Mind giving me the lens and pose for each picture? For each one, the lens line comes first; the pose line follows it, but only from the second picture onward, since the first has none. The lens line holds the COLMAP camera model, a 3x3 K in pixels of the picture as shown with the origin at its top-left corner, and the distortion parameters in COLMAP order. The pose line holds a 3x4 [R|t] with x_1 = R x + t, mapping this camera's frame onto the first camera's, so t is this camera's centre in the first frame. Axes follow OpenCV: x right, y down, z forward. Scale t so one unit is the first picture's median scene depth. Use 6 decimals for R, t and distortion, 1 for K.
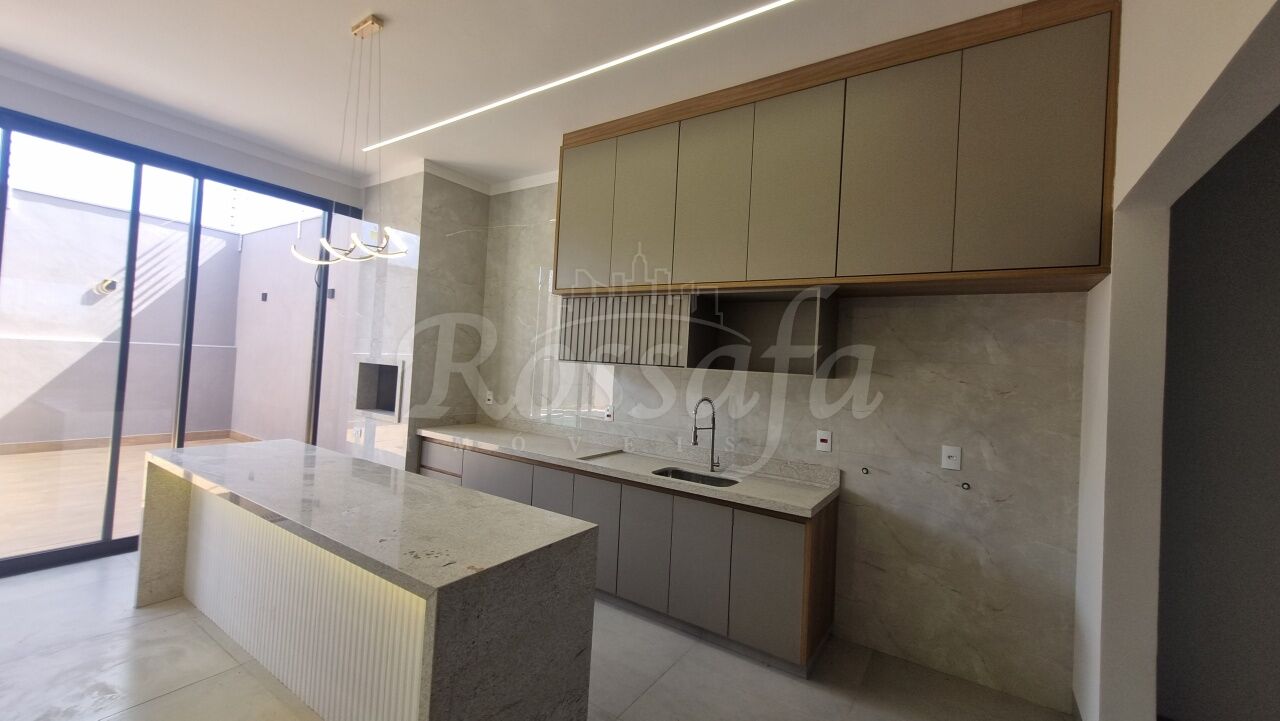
lens RADIAL K [[502.7, 0, 638.5], [0, 502.7, 351.2], [0, 0, 1]] dist [0.011229, -0.001952]
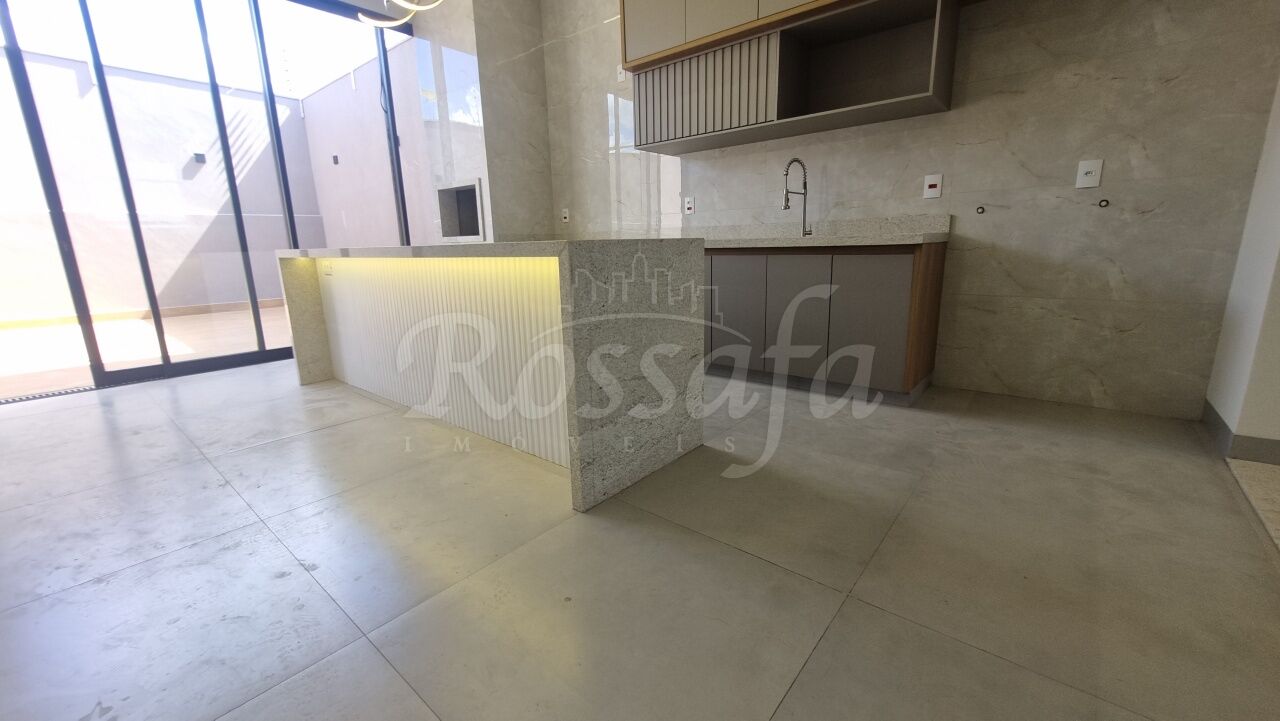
lens RADIAL K [[502.7, 0, 639.2], [0, 502.7, 350.0], [0, 0, 1]] dist [0.011229, -0.001952]
pose [[0.990483, -0.054791, -0.126259, -0.061085], [0.082197, 0.971270, 0.223332, 0.216073], [0.110395, -0.231585, 0.966531, -0.019148]]
